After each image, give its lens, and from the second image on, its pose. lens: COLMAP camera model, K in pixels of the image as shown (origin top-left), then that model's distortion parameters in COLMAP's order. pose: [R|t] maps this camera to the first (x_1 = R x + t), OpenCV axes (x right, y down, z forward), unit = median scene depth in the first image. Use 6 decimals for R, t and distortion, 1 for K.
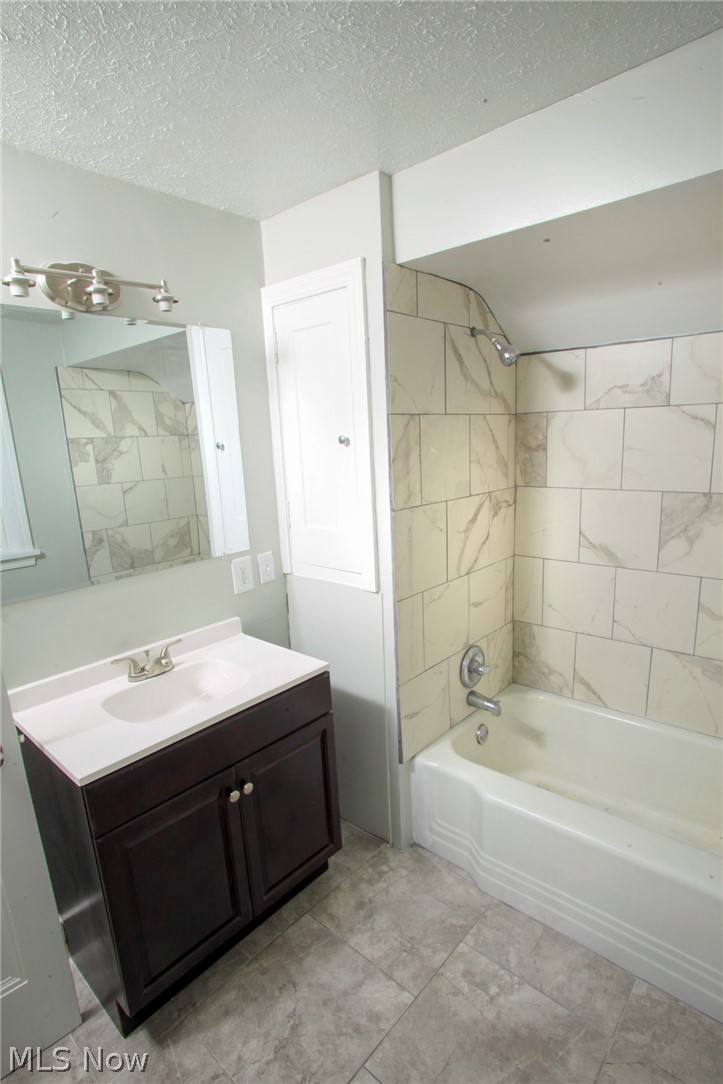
lens RADIAL K [[560.8, 0, 372.6], [0, 560.8, 558.0], [0, 0, 1]] dist [-0.077030, 0.039780]
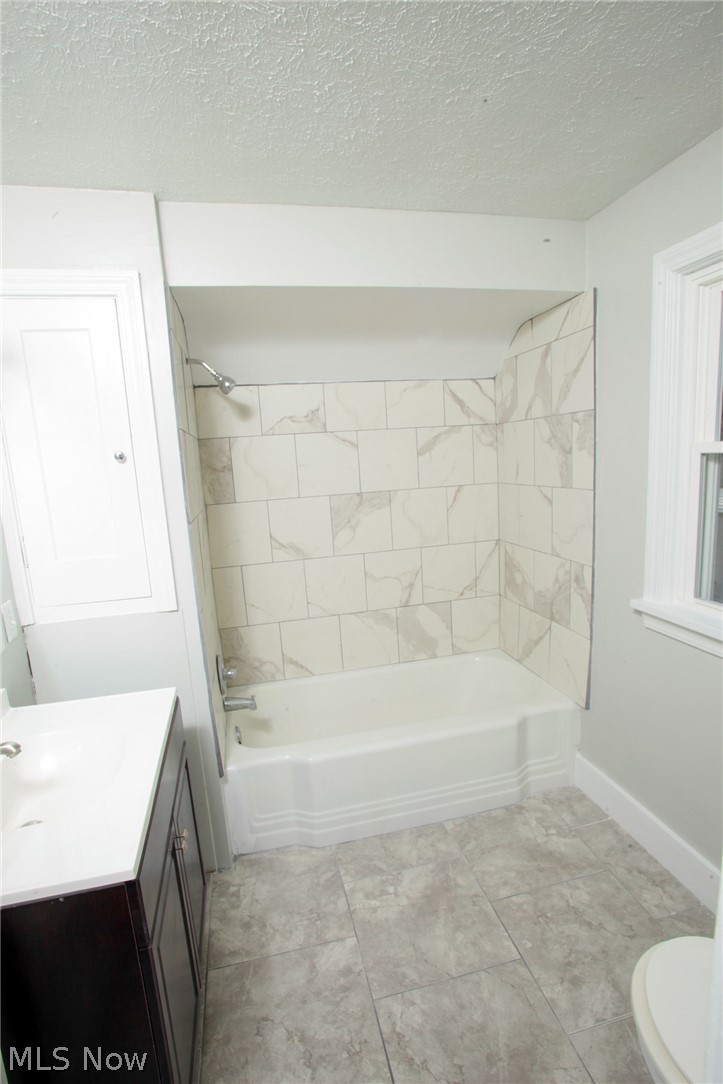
lens RADIAL K [[560.8, 0, 372.6], [0, 560.8, 558.0], [0, 0, 1]] dist [-0.077030, 0.039780]
pose [[0.574623, -0.137554, 0.806776, -0.557817], [0.211725, 0.977201, 0.015811, 0.029720], [-0.790557, 0.161729, 0.590646, 0.144316]]
